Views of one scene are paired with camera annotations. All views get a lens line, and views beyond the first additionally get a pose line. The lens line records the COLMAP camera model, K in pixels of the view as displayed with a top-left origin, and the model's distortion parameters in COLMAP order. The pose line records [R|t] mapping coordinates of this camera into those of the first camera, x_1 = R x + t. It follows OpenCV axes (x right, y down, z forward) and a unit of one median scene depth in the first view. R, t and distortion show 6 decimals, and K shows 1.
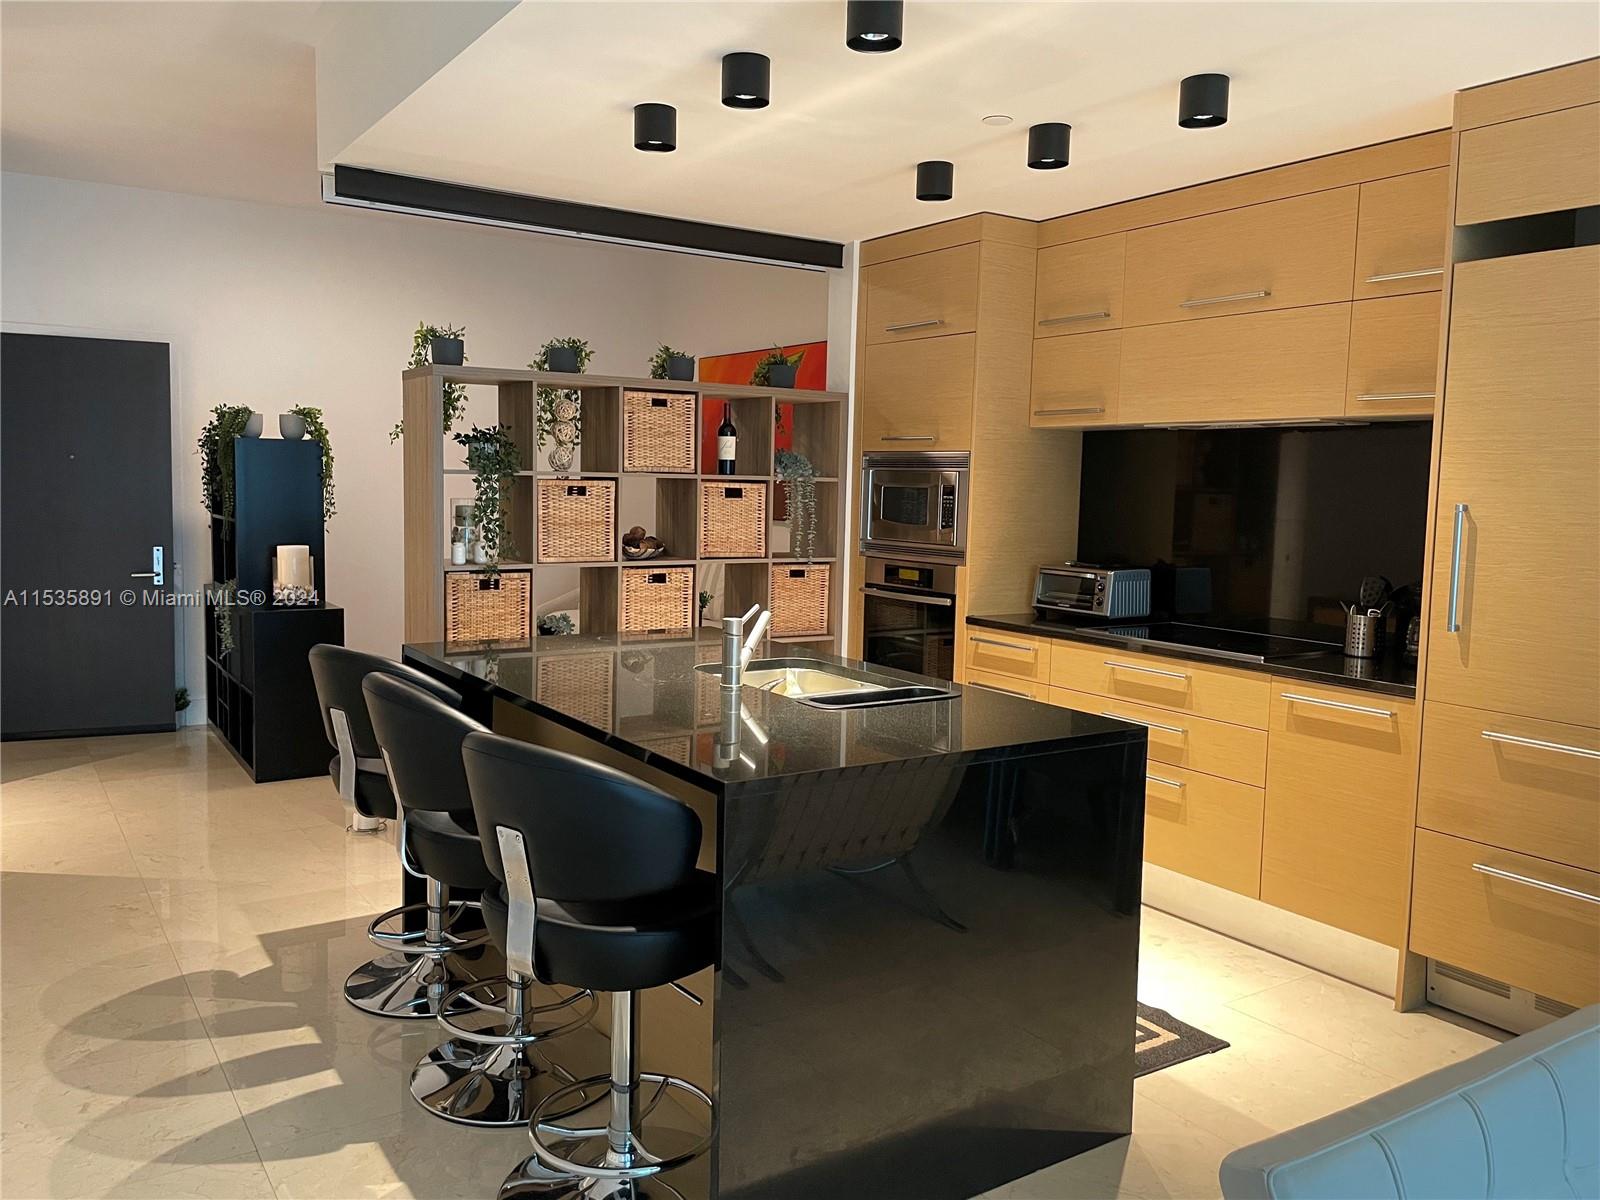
lens RADIAL K [[1222.7, 0, 788.9], [0, 1222.7, 586.9], [0, 0, 1]] dist [0.102947, -0.133101]
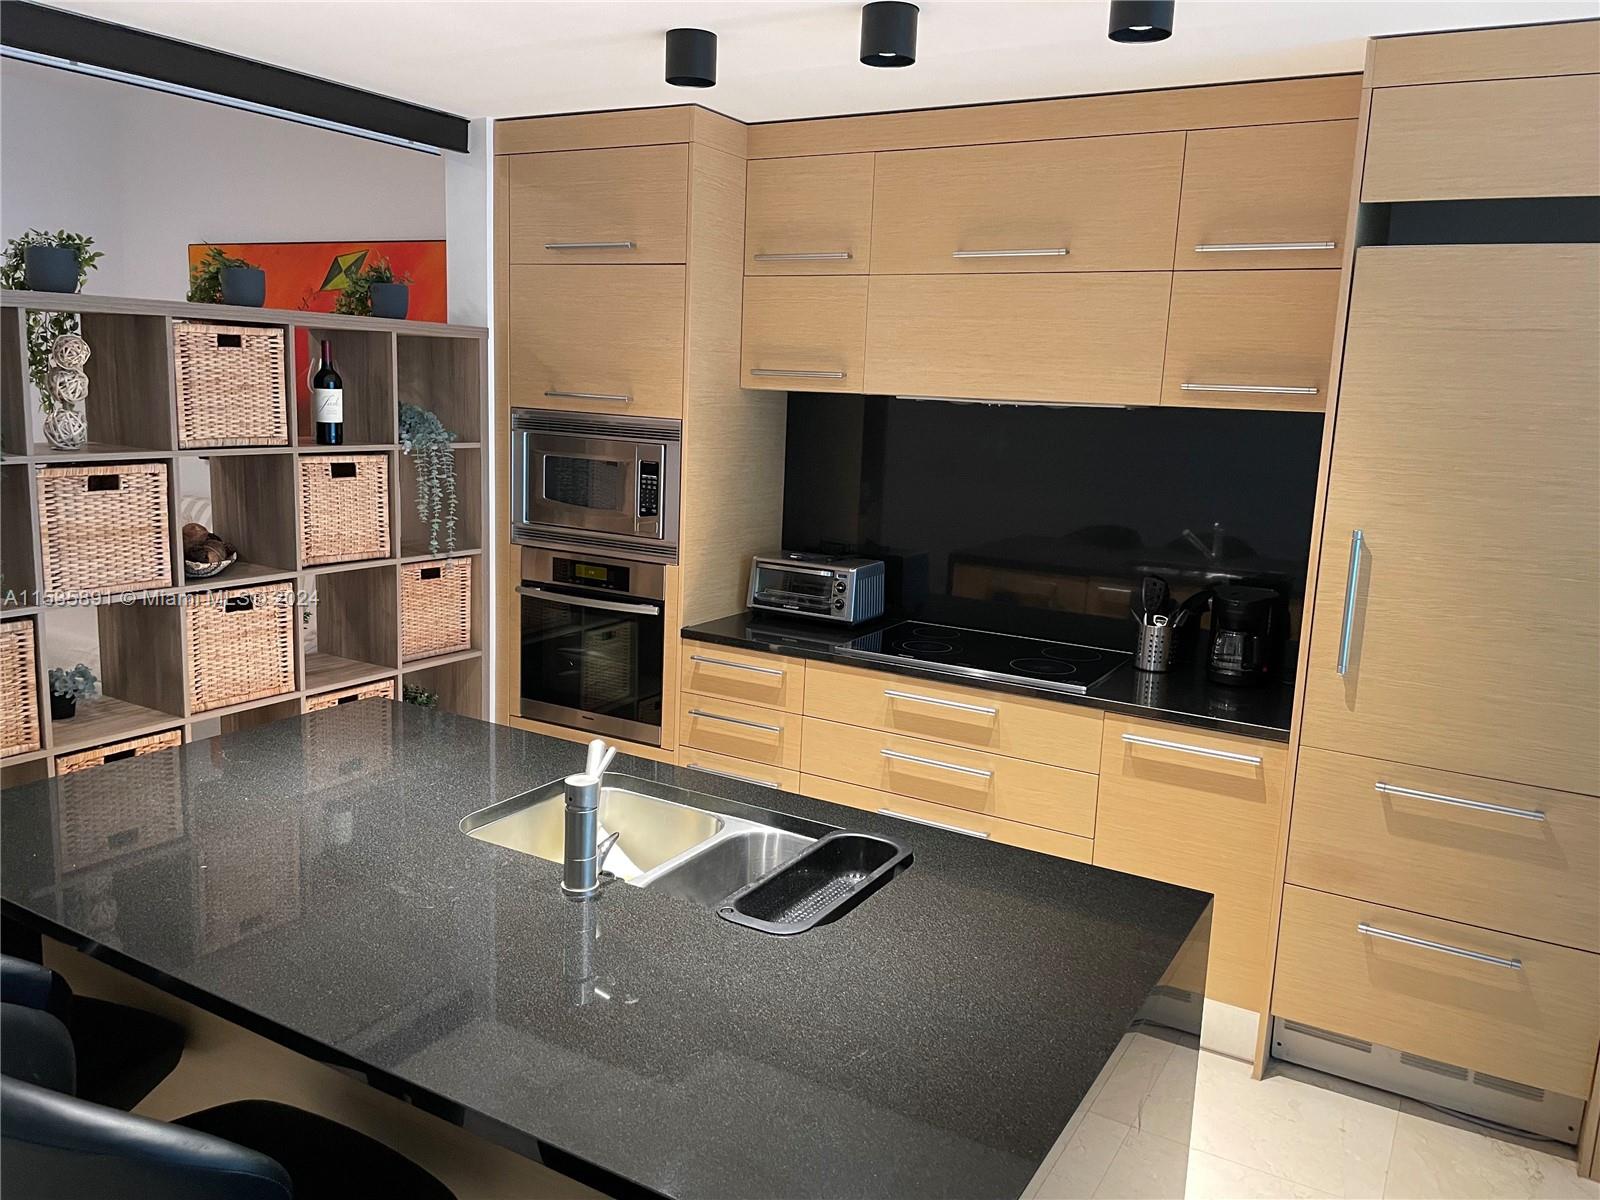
lens RADIAL K [[1222.7, 0, 798.8], [0, 1222.7, 591.1], [0, 0, 1]] dist [0.102947, -0.133101]
pose [[0.897130, -0.060421, 0.437616, -0.131940], [0.017752, 0.994733, 0.100949, -0.078773], [-0.441411, -0.082796, 0.893477, 0.257684]]
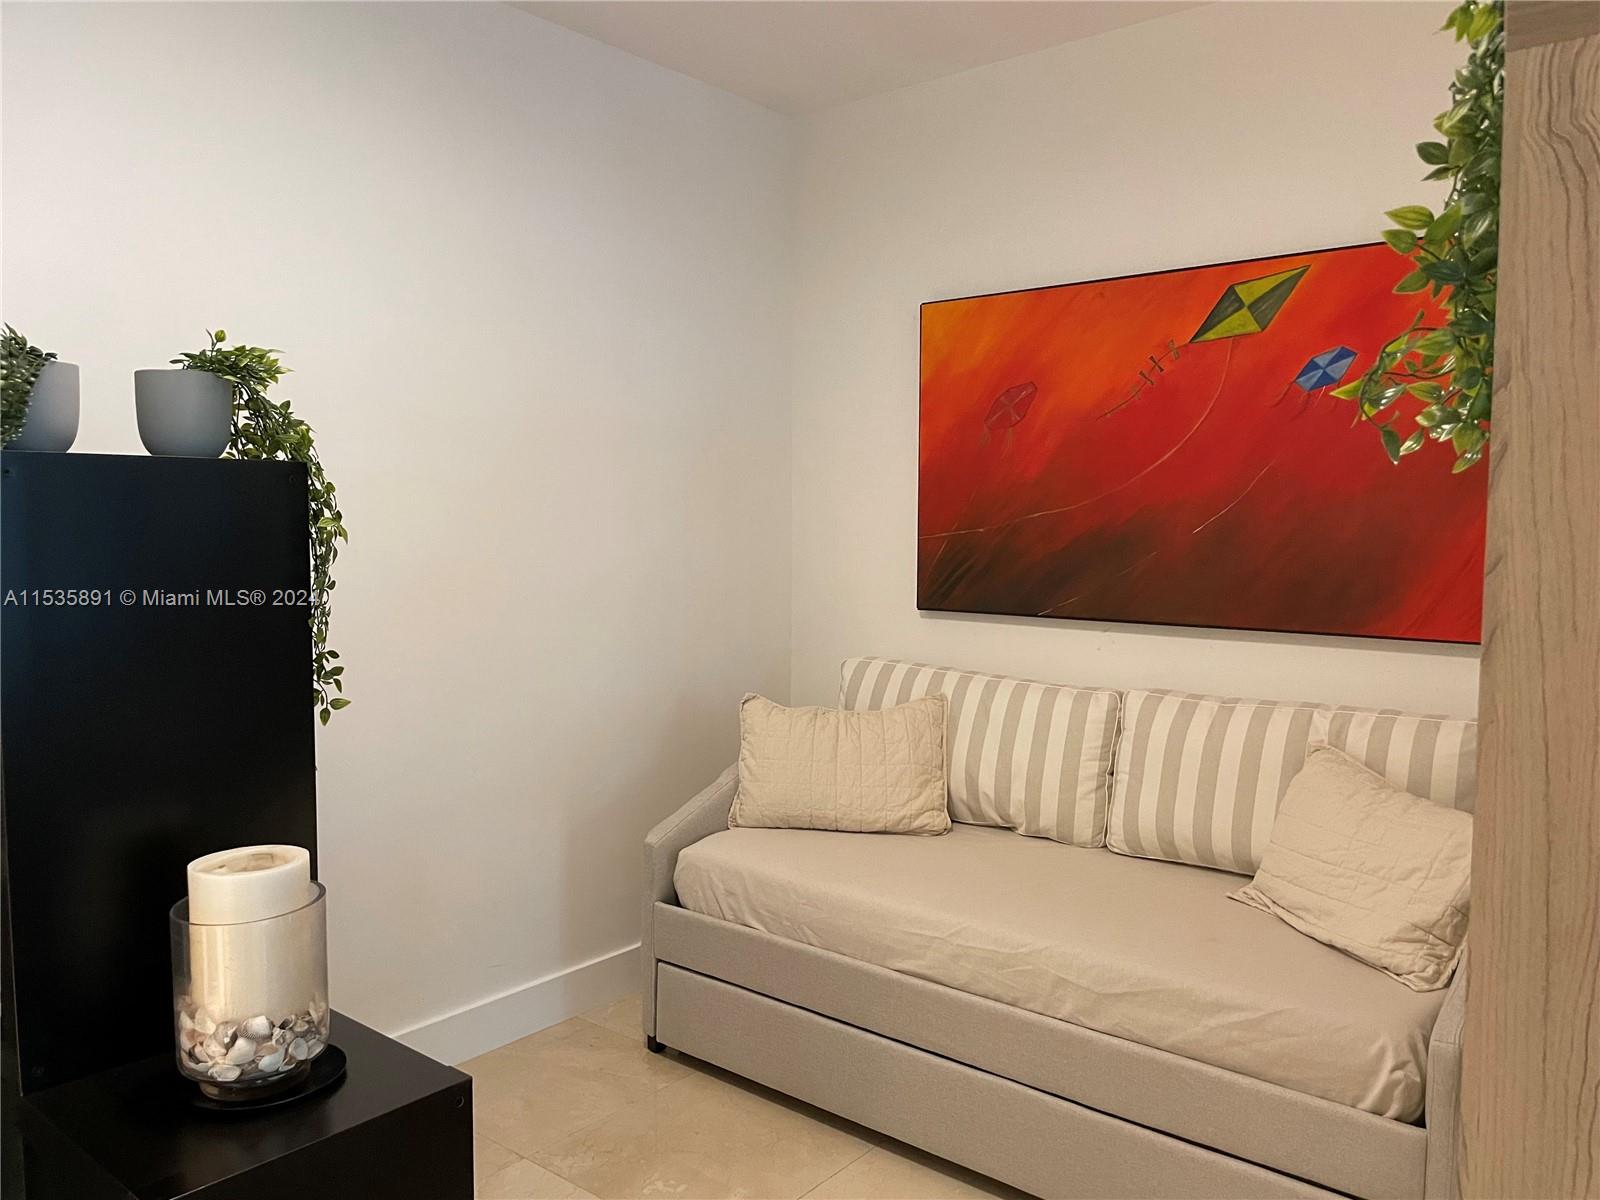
lens RADIAL K [[1222.7, 0, 794.0], [0, 1222.7, 601.8], [0, 0, 1]] dist [0.102947, -0.133101]
pose [[0.953350, -0.037506, 0.299527, -0.437558], [0.044202, 0.998901, -0.015608, -0.093118], [-0.298612, 0.028119, 0.953960, 0.847440]]
